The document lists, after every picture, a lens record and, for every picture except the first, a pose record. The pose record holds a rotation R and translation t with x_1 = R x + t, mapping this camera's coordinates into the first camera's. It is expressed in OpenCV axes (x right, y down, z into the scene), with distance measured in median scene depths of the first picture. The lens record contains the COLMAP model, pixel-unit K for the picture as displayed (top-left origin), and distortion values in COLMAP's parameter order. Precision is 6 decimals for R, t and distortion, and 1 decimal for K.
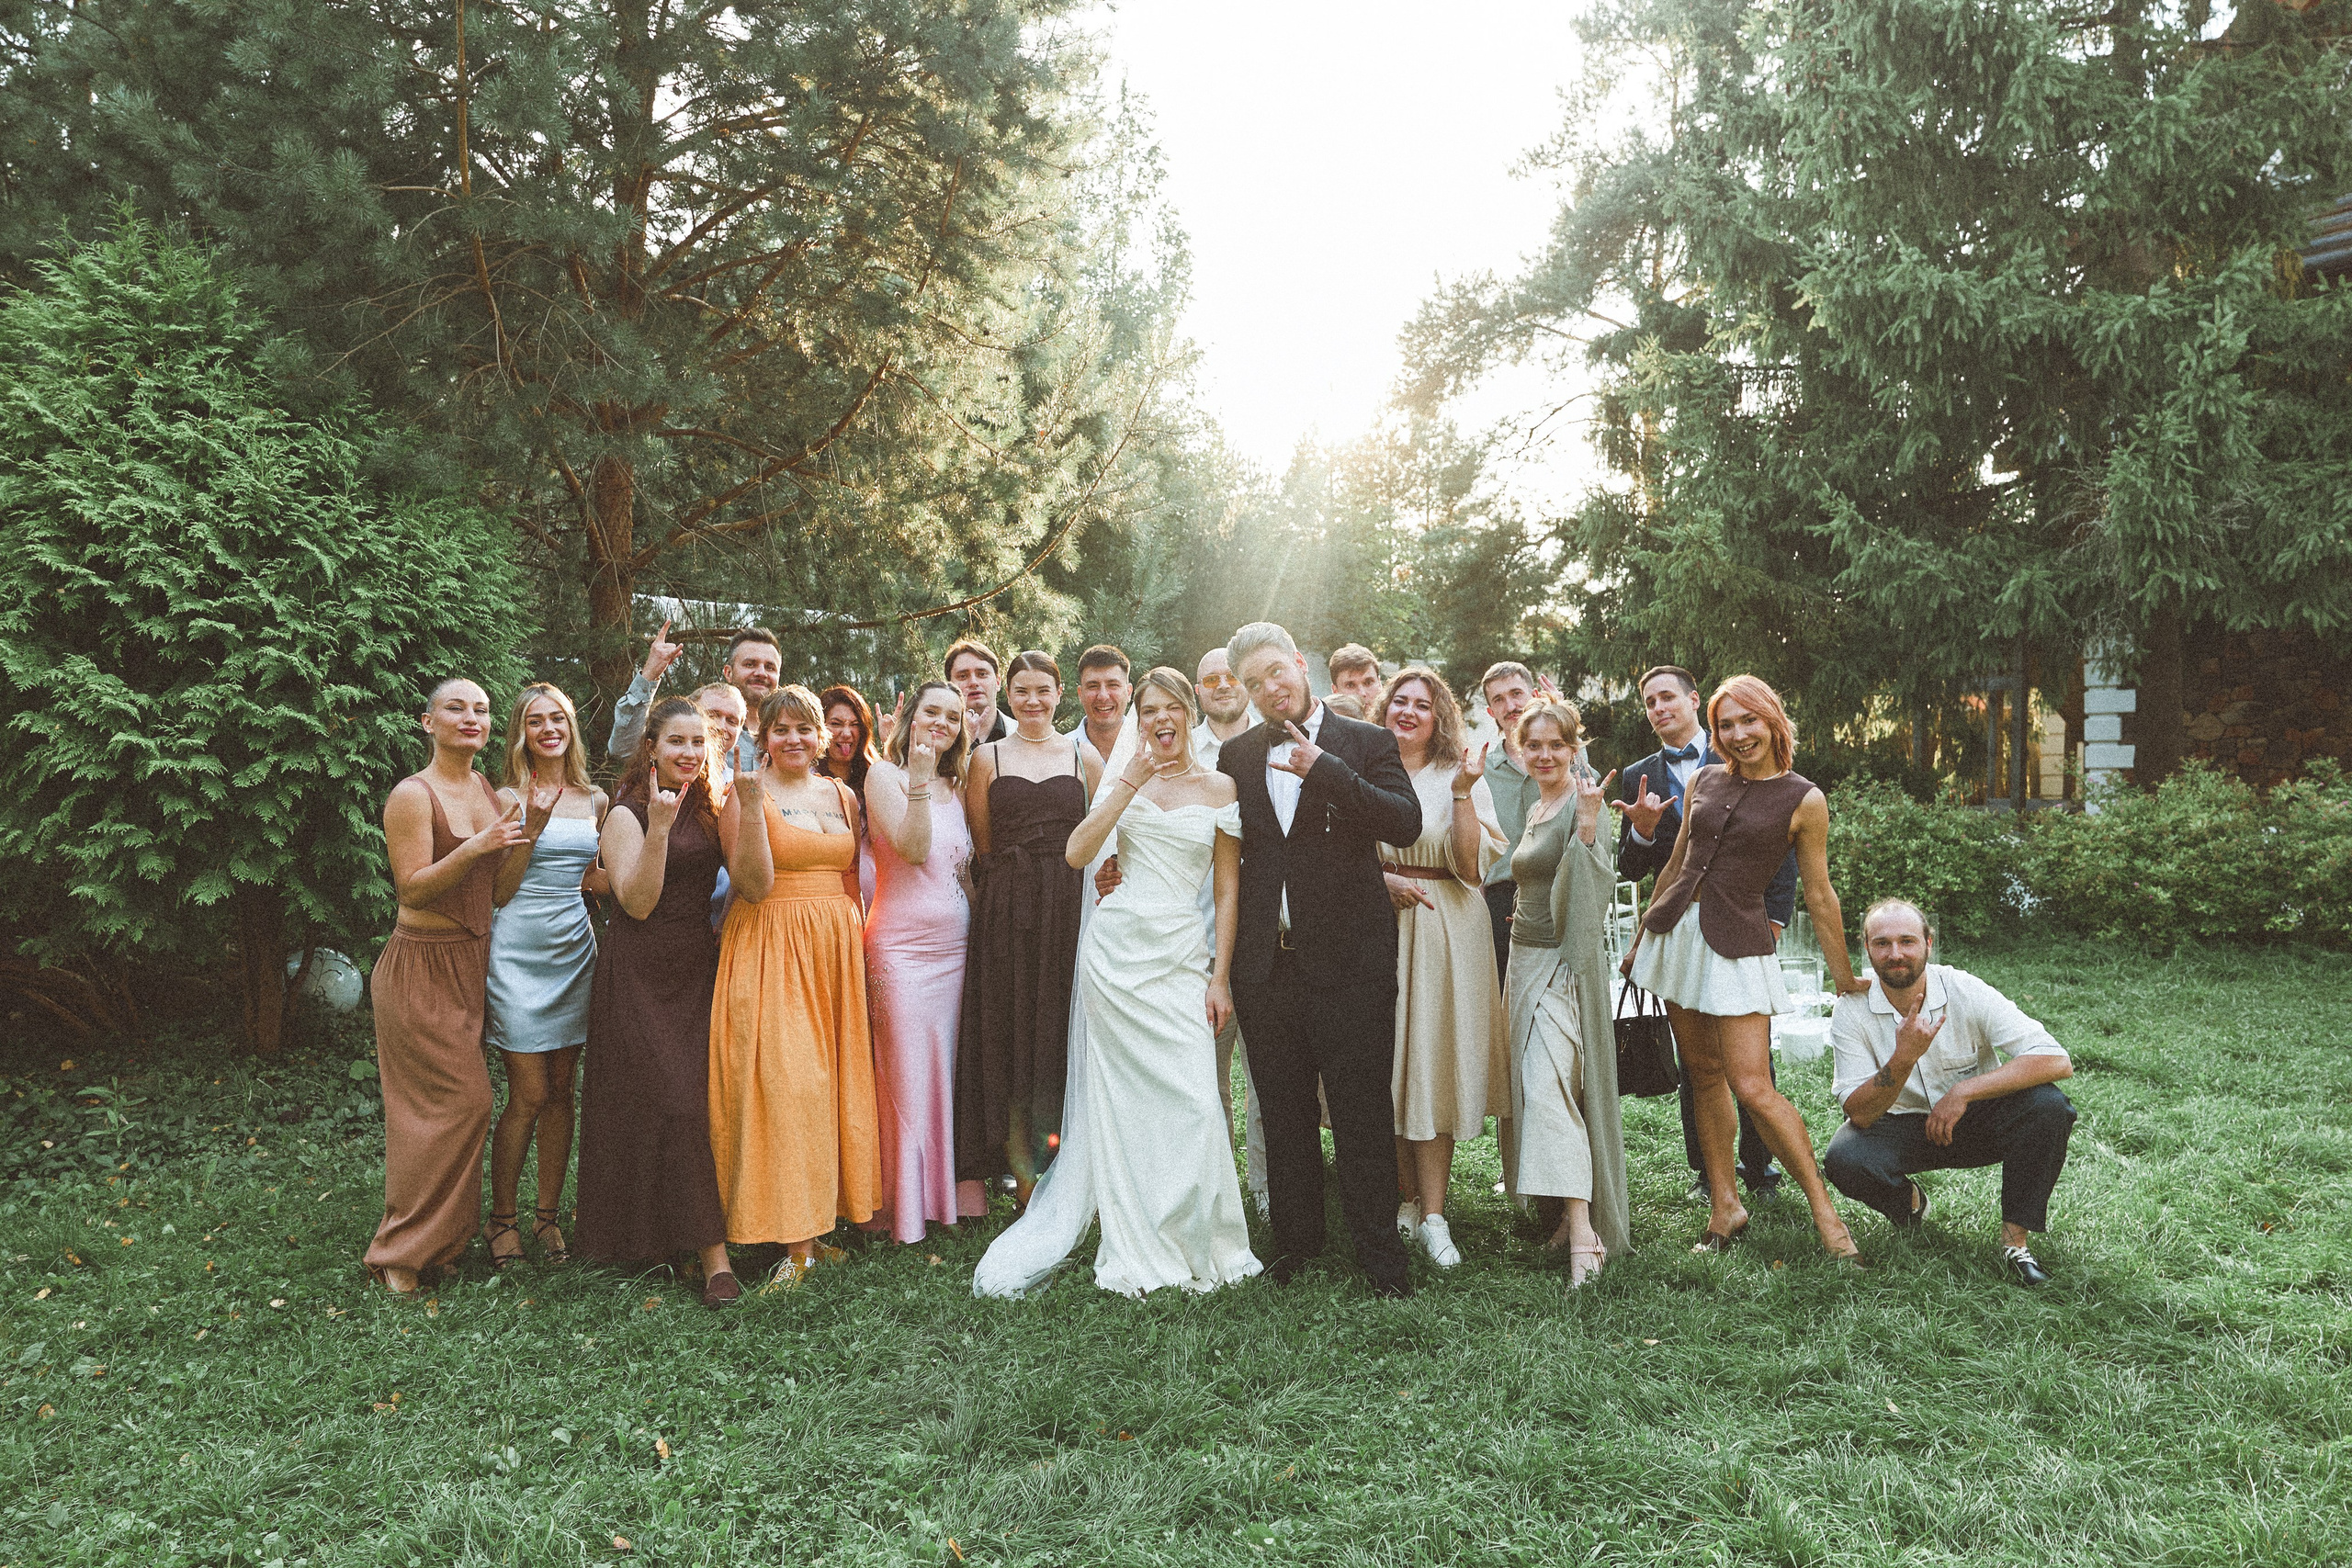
lens RADIAL K [[1557.6, 0, 1217.0], [0, 1557.6, 778.2], [0, 0, 1]] dist [0.001131, -0.000973]
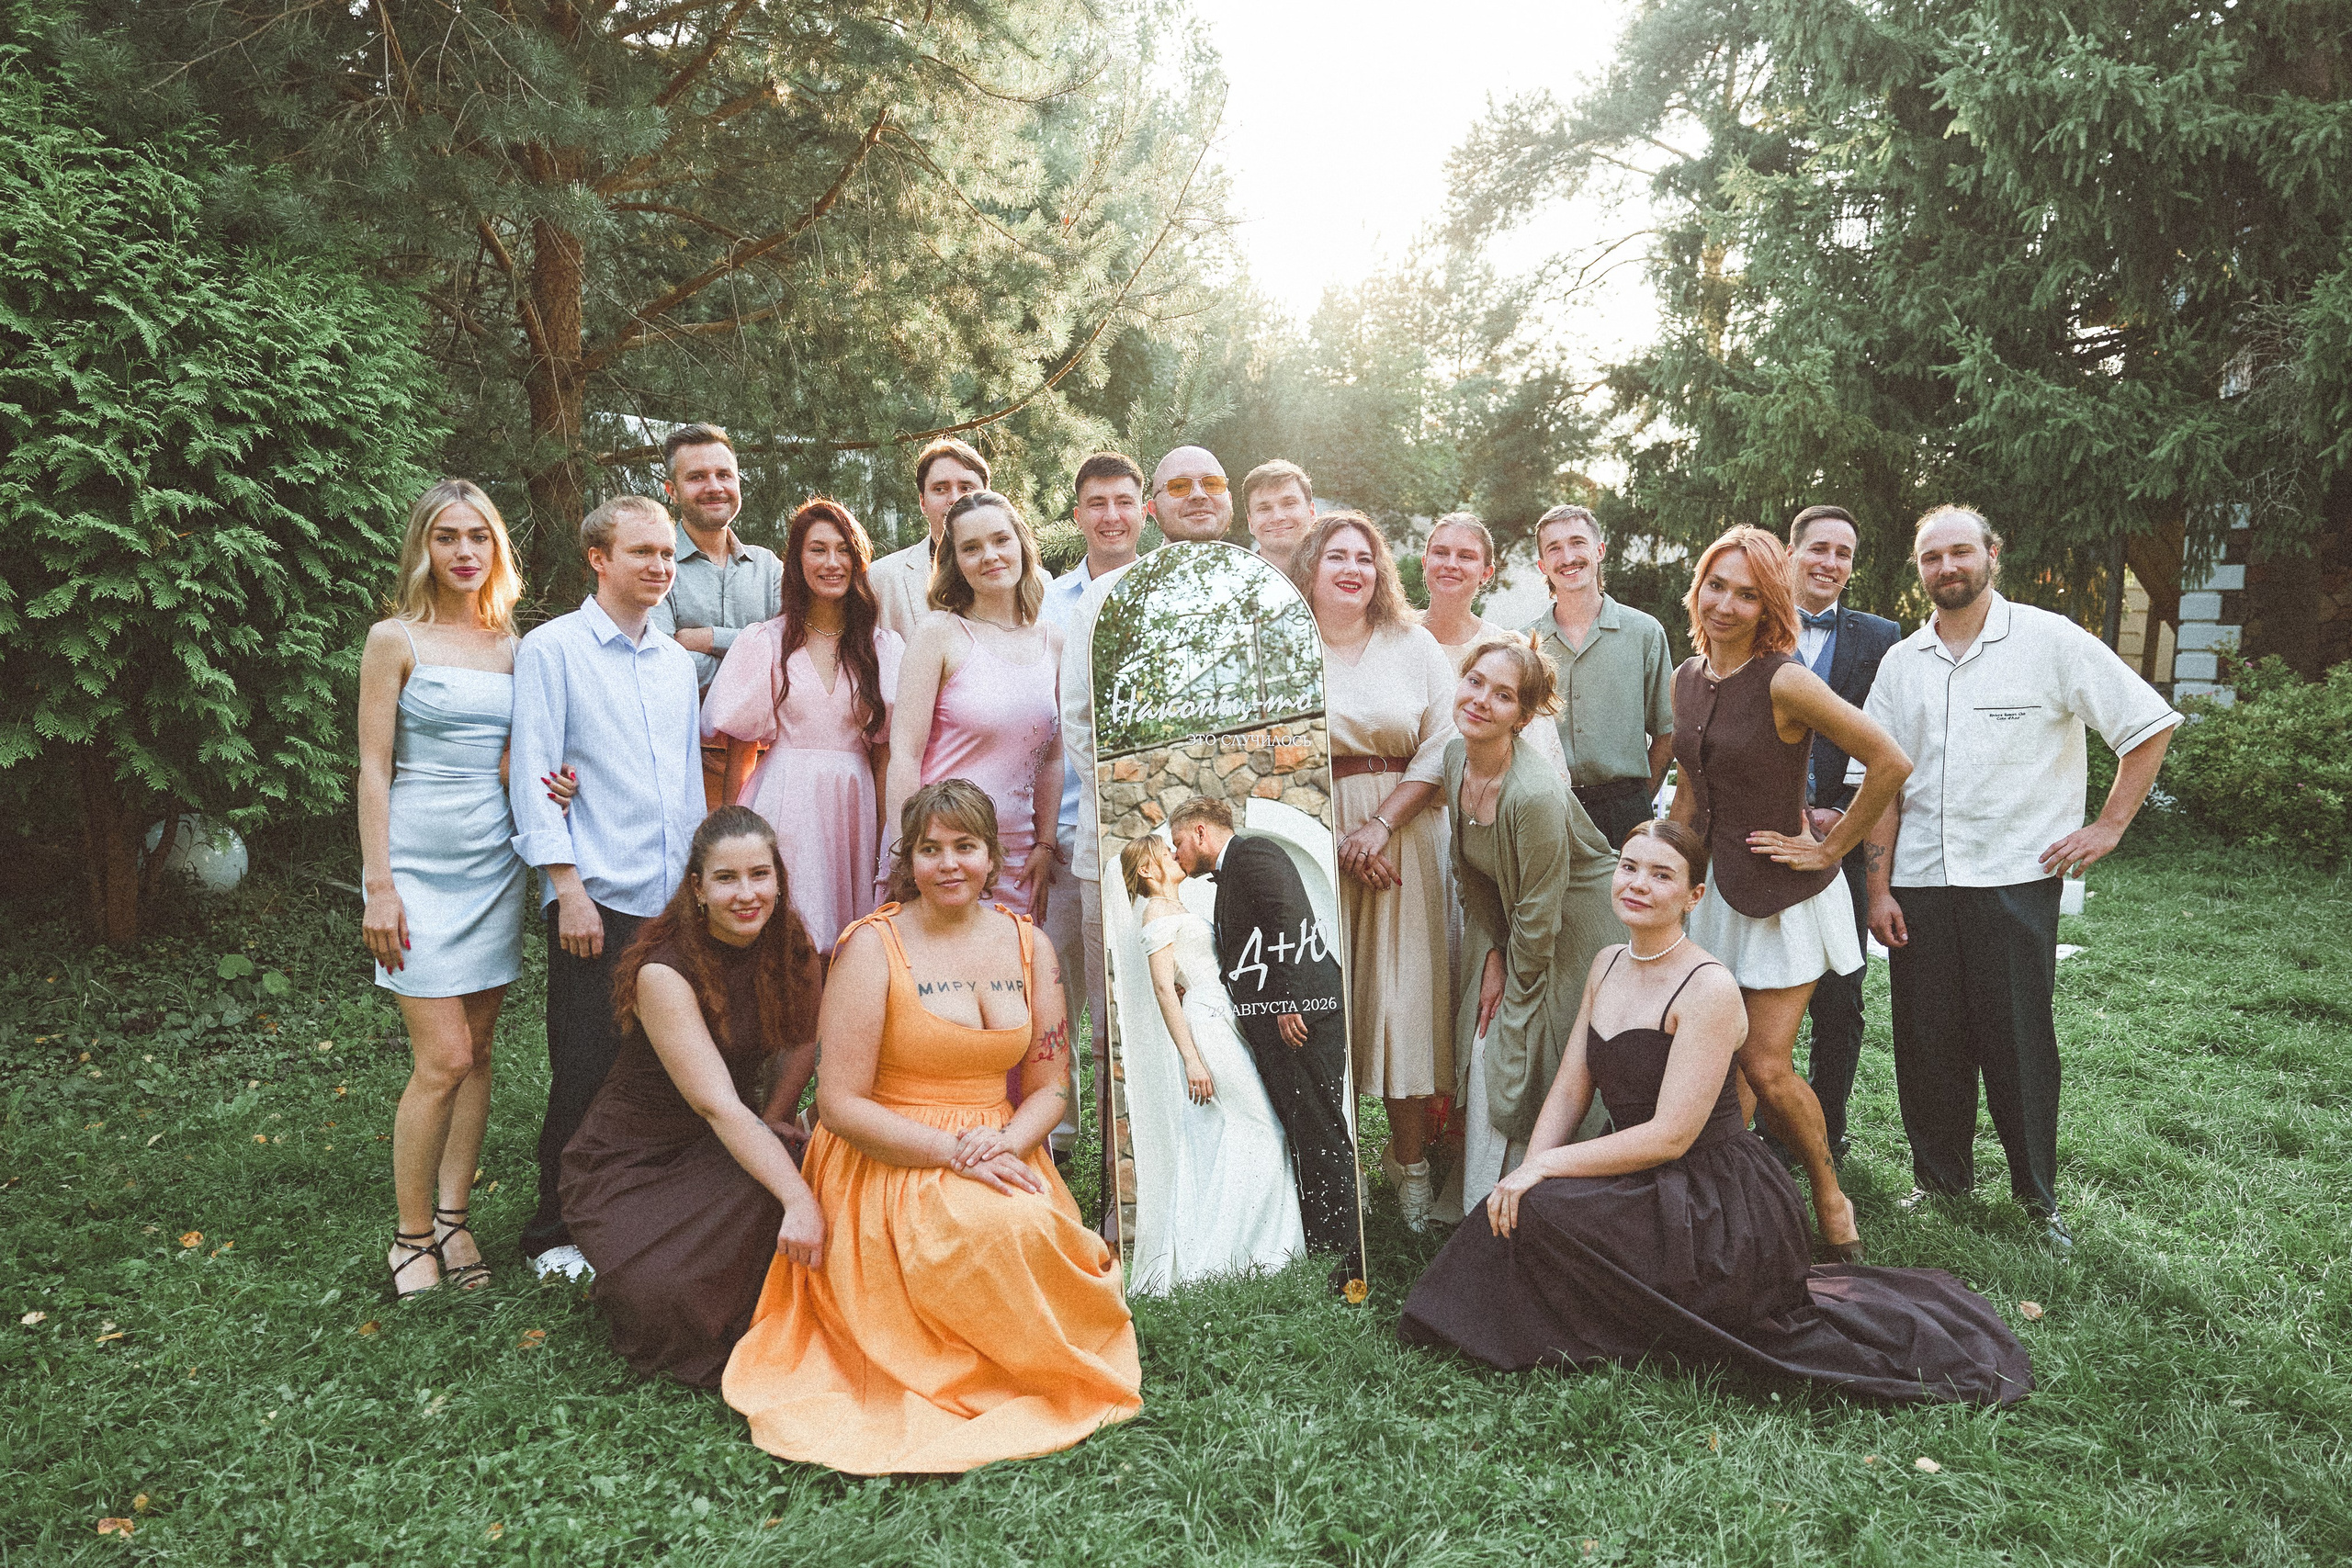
lens RADIAL K [[1551.1, 0, 1216.9], [0, 1551.1, 775.0], [0, 0, 1]] dist [-0.000425, -0.000091]
pose [[0.999631, 0.026950, -0.003294, -0.024154], [-0.026538, 0.995486, 0.091122, -0.001773], [0.005735, -0.091001, 0.995834, 0.162002]]
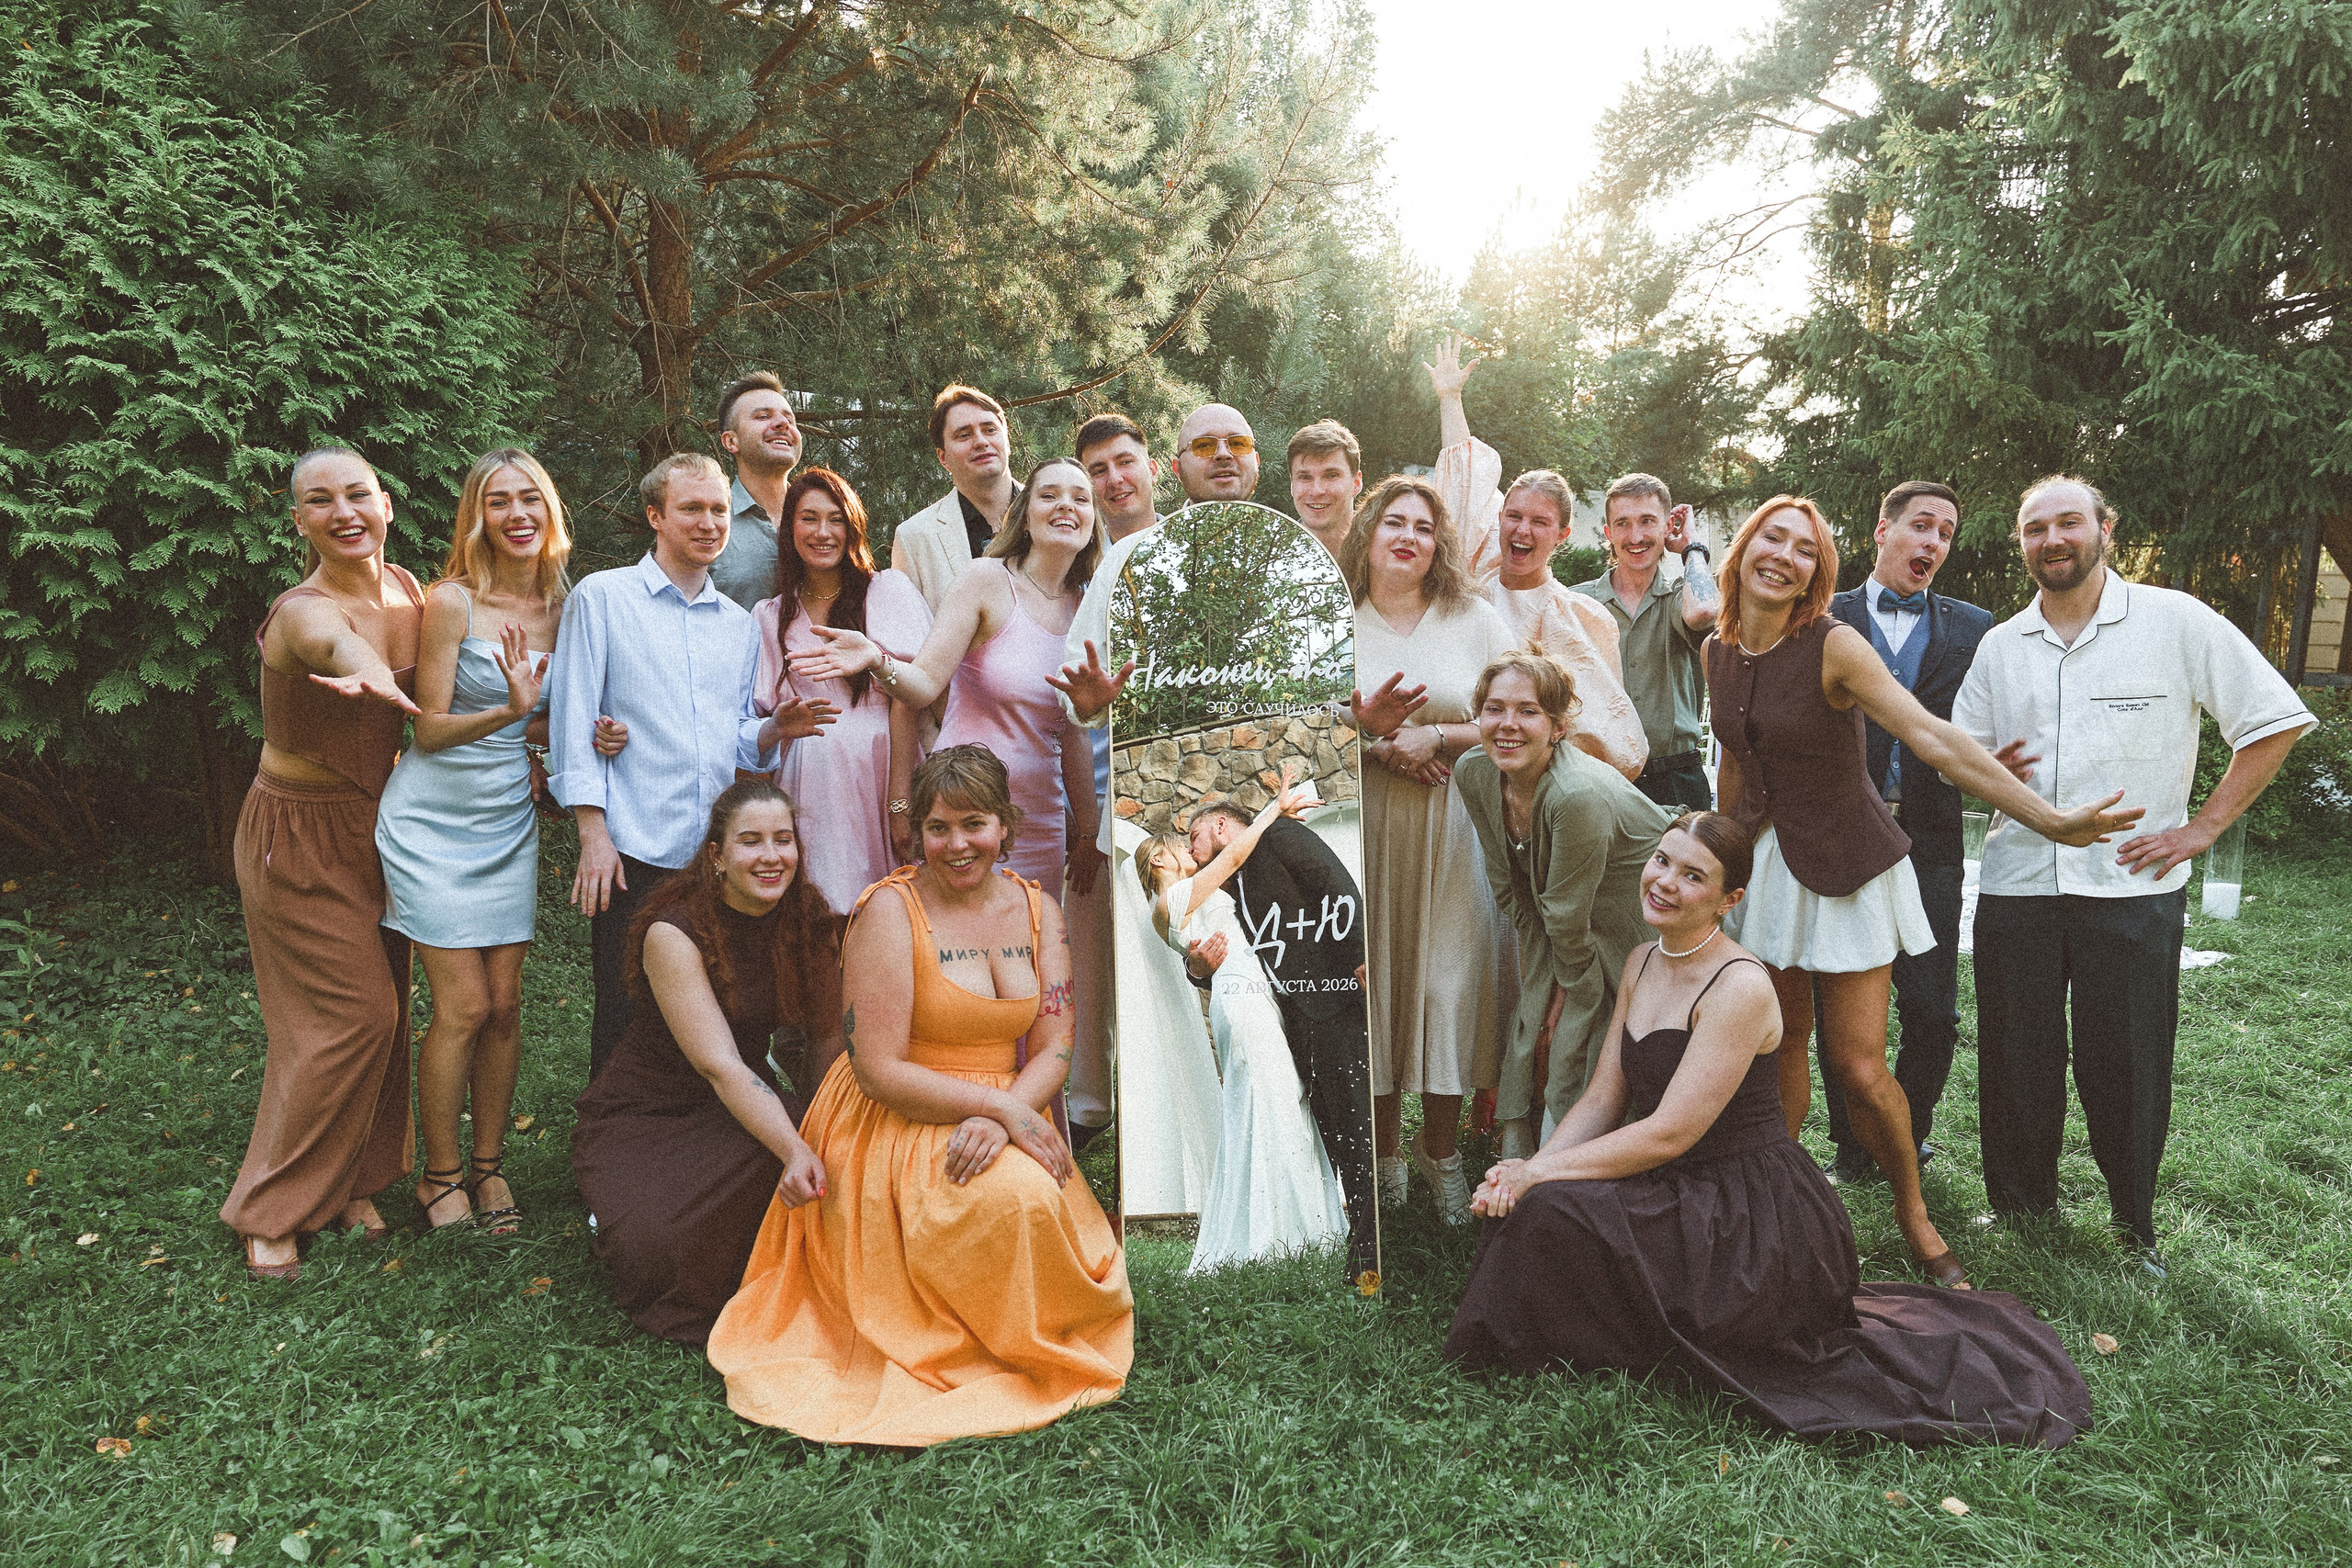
lens RADIAL K [[1551.1, 0, 1216.9], [0, 1551.1, 775.0], [0, 0, 1]] dist [-0.000425, -0.000091]
pose [[0.993997, 0.051017, -0.096789, 0.010048], [-0.040309, 0.993165, 0.109534, 0.000267], [0.101715, -0.104975, 0.989259, 0.177718]]
